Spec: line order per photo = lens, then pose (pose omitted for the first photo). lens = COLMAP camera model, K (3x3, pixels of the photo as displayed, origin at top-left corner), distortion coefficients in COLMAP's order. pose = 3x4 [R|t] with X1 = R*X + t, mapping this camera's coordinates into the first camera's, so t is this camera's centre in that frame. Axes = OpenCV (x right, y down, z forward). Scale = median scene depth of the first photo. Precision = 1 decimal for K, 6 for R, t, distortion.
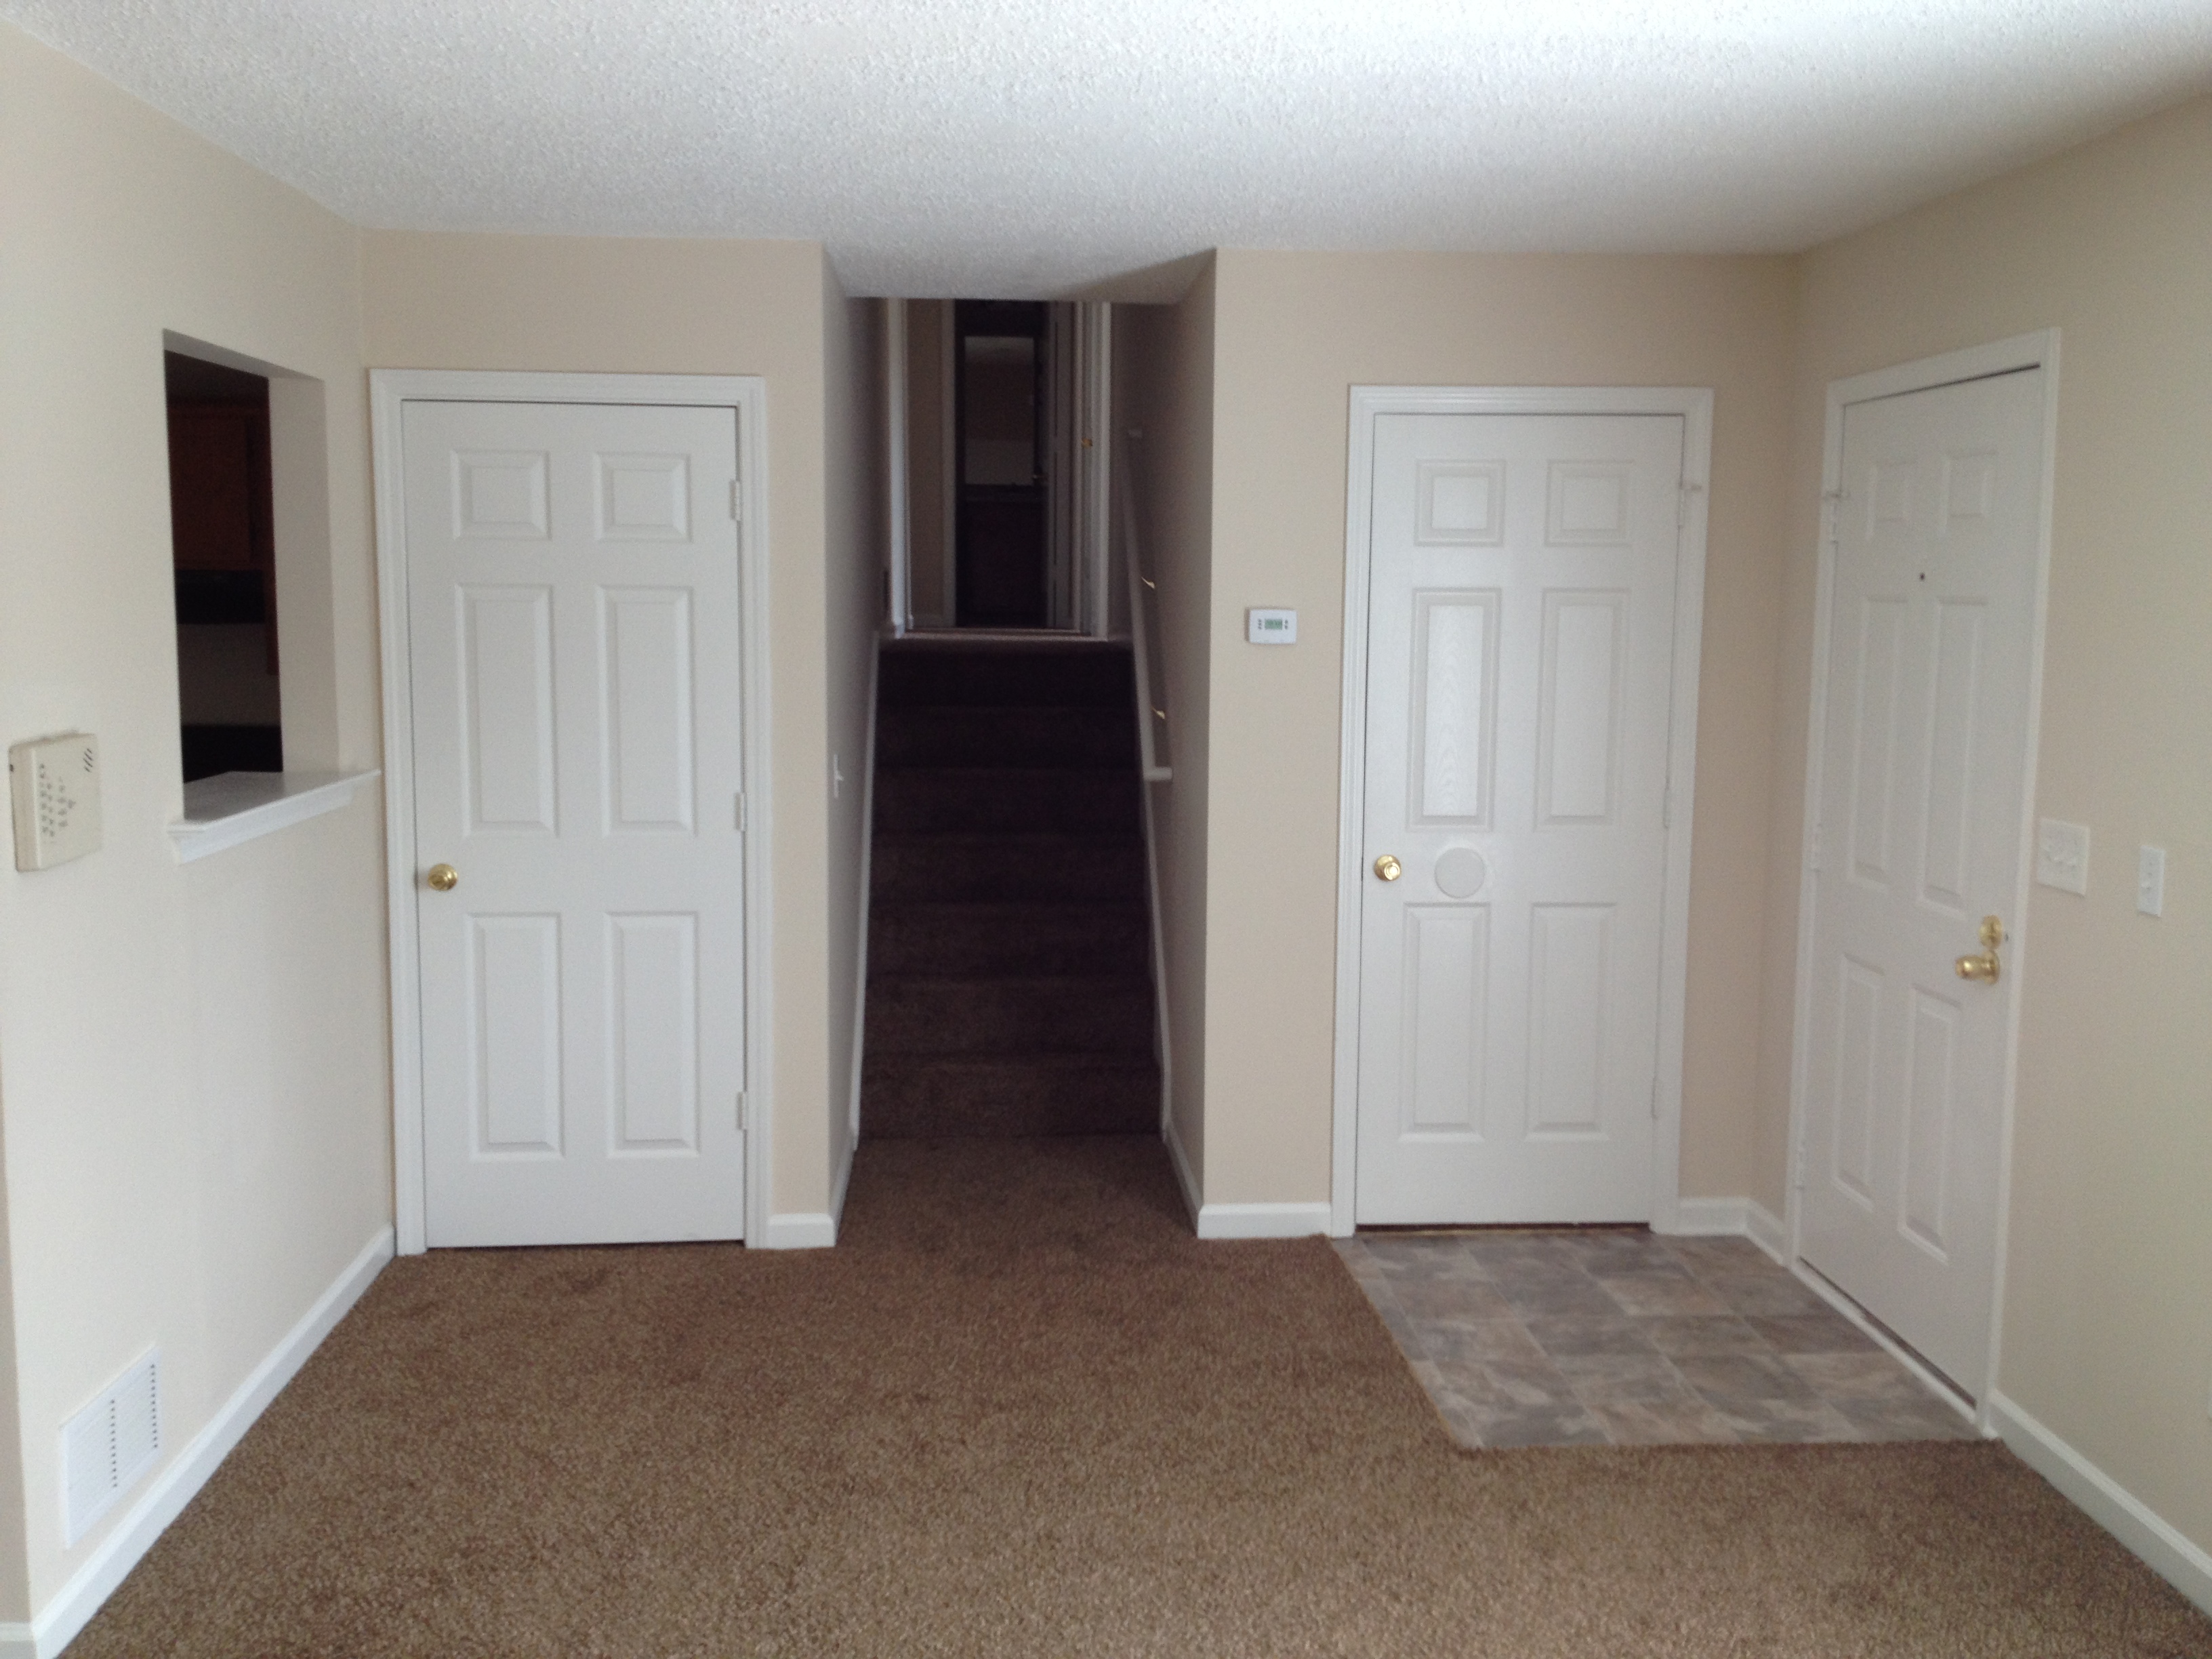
lens RADIAL K [[2054.0, 0, 1106.0], [0, 2054.0, 829.5], [0, 0, 1]] dist [0.189098, -0.404075]
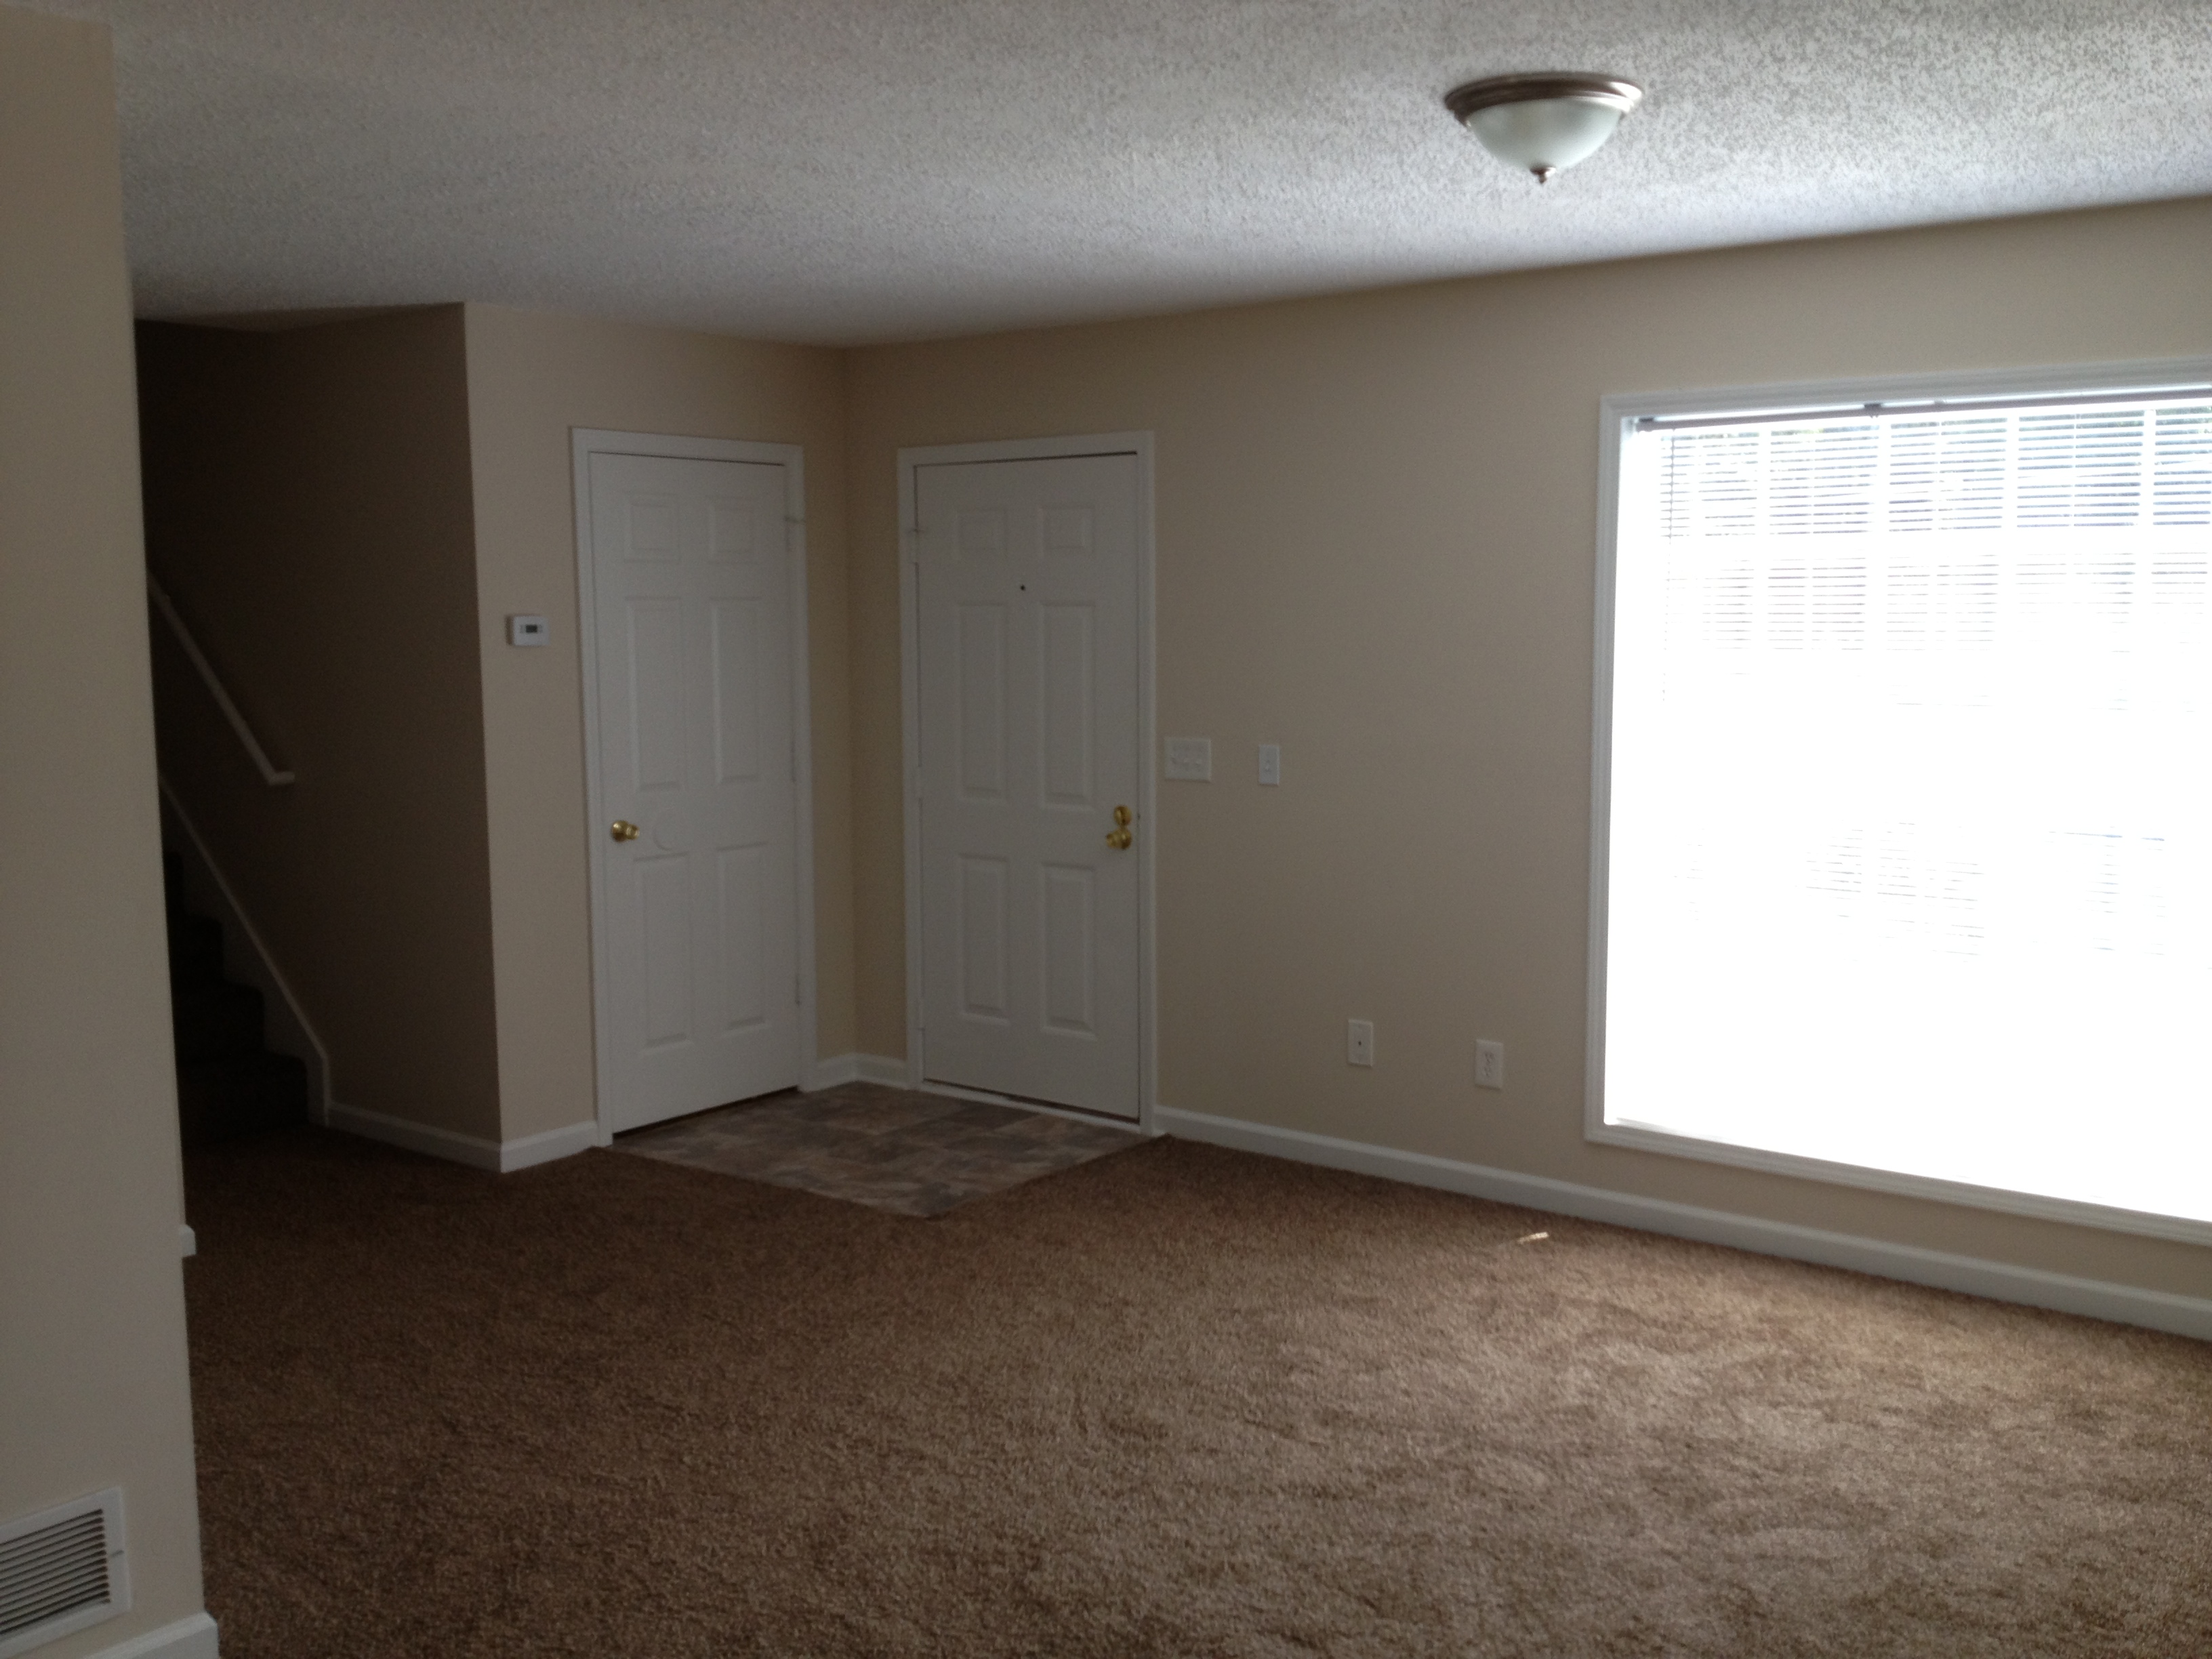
lens RADIAL K [[2054.0, 0, 1106.0], [0, 2054.0, 829.5], [0, 0, 1]] dist [0.189098, -0.404075]
pose [[0.686517, -0.095649, 0.720795, -0.589358], [0.098634, 0.994398, 0.038012, -0.000092], [-0.720393, 0.044999, 0.692105, -0.040266]]
